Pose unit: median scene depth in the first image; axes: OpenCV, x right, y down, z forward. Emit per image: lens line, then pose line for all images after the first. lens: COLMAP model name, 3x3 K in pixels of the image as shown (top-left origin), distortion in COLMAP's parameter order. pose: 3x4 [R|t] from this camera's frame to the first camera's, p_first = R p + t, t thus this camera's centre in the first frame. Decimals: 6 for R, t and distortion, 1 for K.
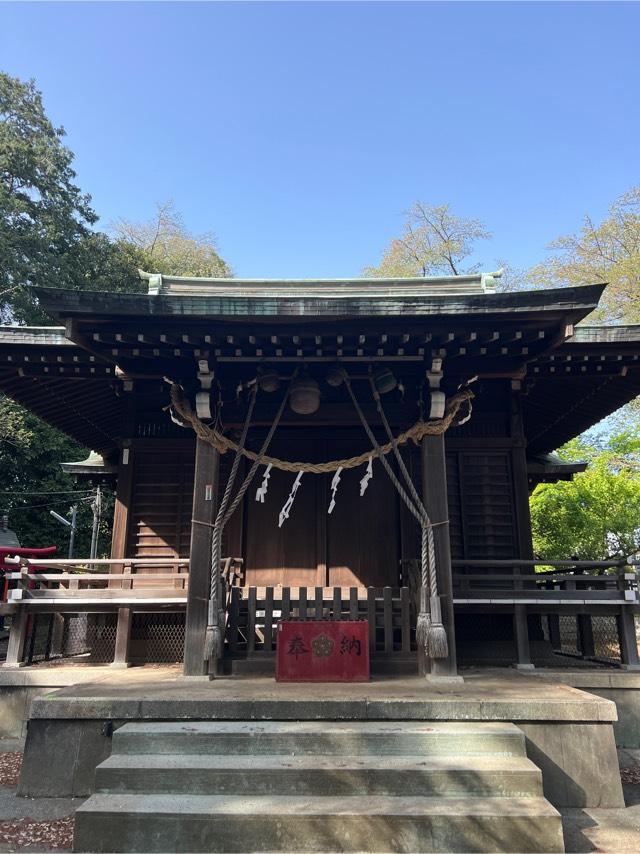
lens RADIAL K [[344.0, 0, 321.1], [0, 344.0, 499.8], [0, 0, 1]] dist [0.023709, 0.000136]
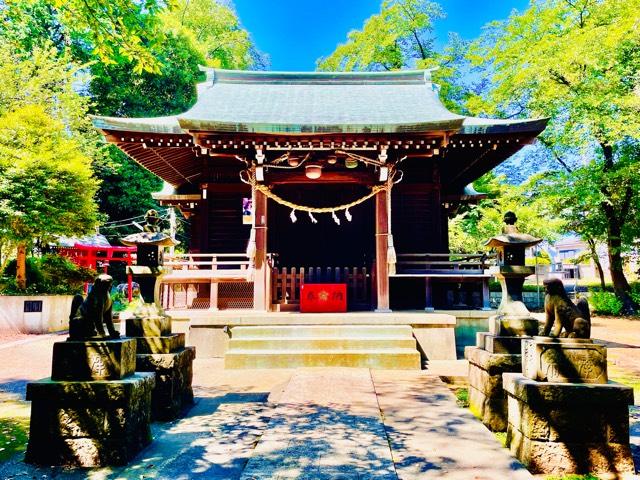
lens RADIAL K [[407.9, 0, 320.0], [0, 407.9, 240.0], [0, 0, 1]] dist [0.006204, 0.001707]
pose [[0.999414, -0.002641, 0.034115, -0.088418], [-0.002183, 0.990064, 0.140598, -0.225582], [-0.034147, -0.140591, 0.989479, -1.237665]]
